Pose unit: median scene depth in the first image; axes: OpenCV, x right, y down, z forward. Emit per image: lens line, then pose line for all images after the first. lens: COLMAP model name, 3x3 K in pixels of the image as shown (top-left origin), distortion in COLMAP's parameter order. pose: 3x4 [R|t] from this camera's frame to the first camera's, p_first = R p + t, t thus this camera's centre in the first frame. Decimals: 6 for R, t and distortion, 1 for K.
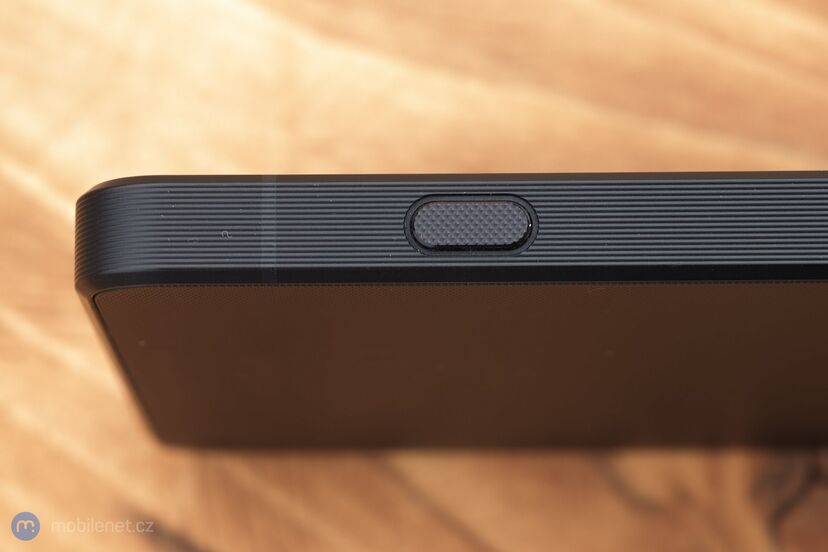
lens RADIAL K [[4178.0, 0, 414.8], [0, 4178.0, 276.5], [0, 0, 1]] dist [0.787737, 0.000000]
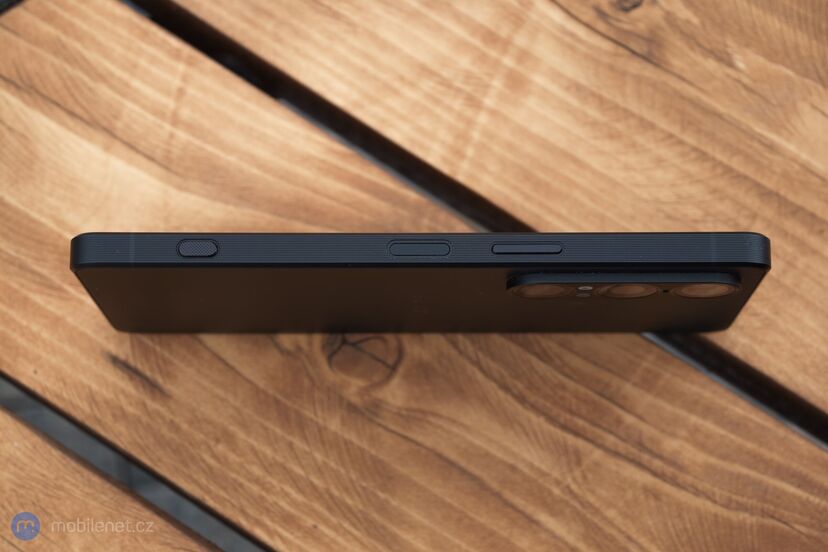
lens RADIAL K [[2123.8, 0, 415.8], [0, 2123.8, 275.9], [0, 0, 1]] dist [0.429606, 0.000000]
pose [[0.999719, 0.007685, 0.022432, 0.111092], [-0.007251, 0.999787, -0.019342, 0.029659], [-0.022576, 0.019174, 0.999561, -0.479558]]
